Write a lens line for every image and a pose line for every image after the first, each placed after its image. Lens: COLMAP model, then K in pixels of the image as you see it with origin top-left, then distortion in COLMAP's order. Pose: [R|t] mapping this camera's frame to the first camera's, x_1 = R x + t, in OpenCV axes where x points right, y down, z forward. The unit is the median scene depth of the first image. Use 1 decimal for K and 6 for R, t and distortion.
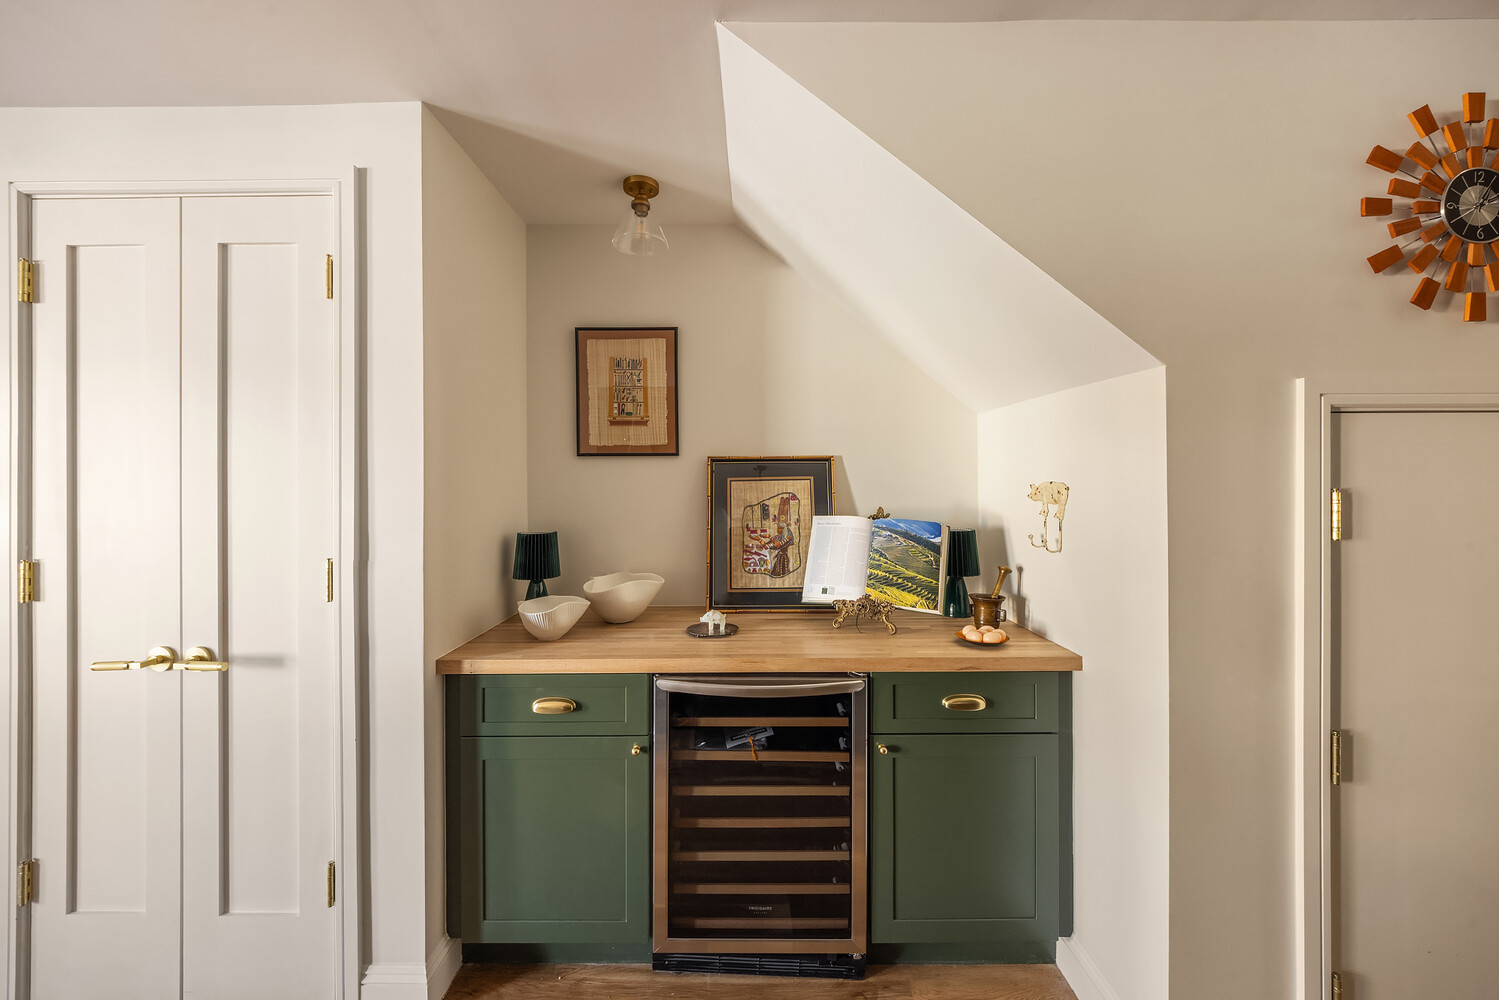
lens RADIAL K [[553.9, 0, 749.3], [0, 553.9, 483.6], [0, 0, 1]] dist [-0.000842, -0.000109]
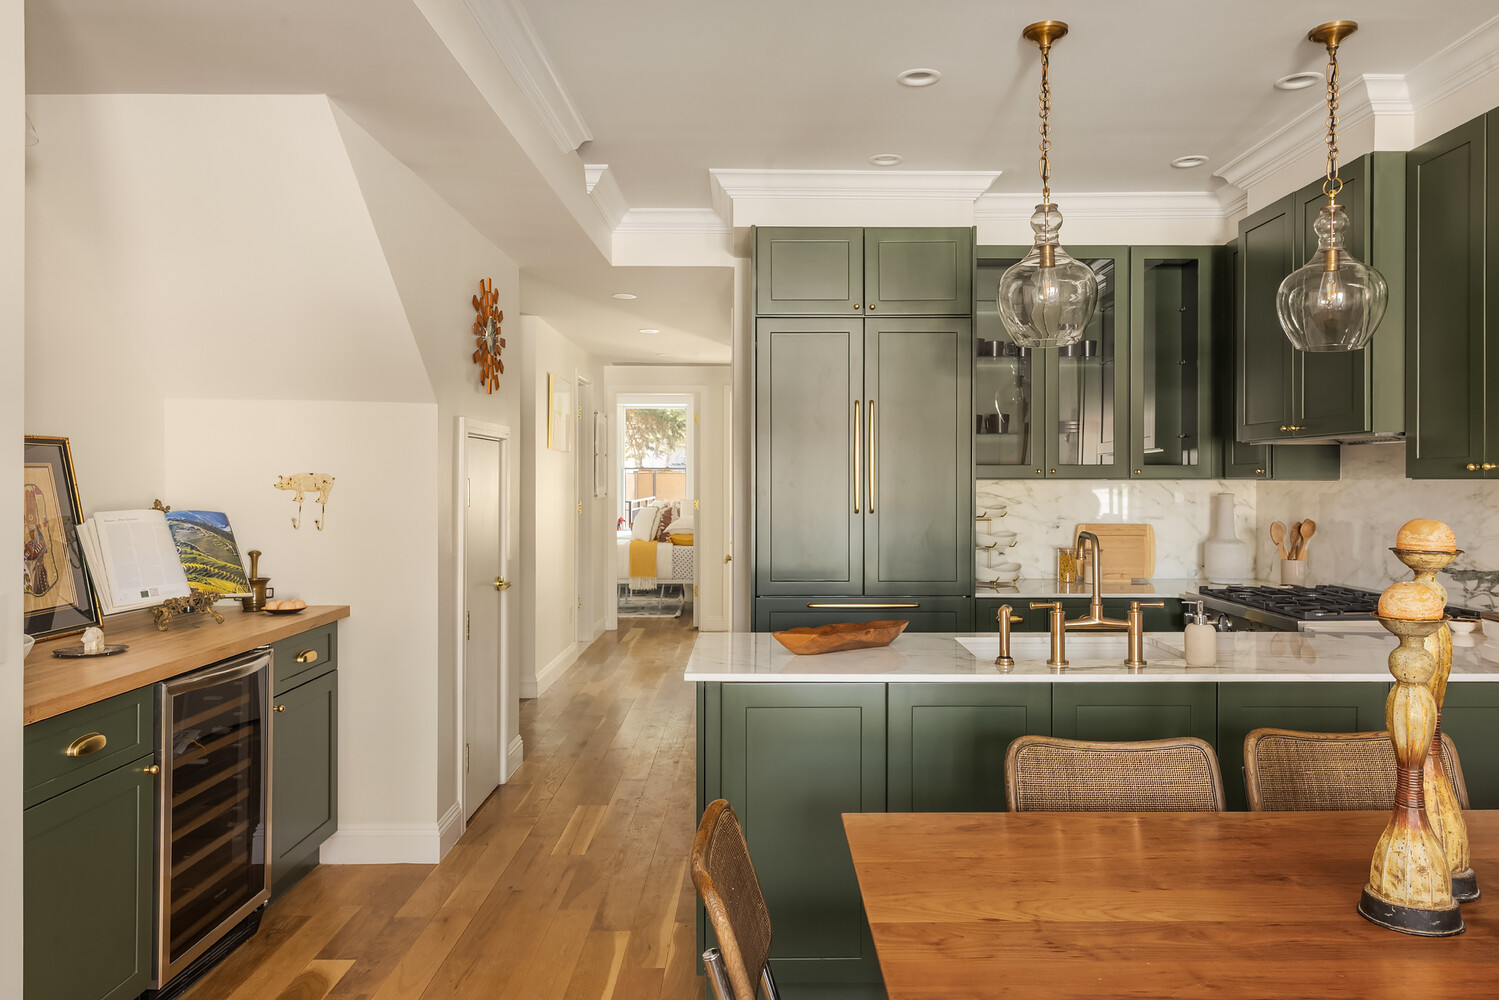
lens RADIAL K [[1064.2, 0, 751.5], [0, 1064.2, 491.8], [0, 0, 1]] dist [0.014408, 0.001632]
pose [[0.016115, -0.008208, 0.999836, -1.617447], [-0.000904, 0.999966, 0.008223, 0.016144], [-0.999870, -0.001037, 0.016107, 0.002682]]
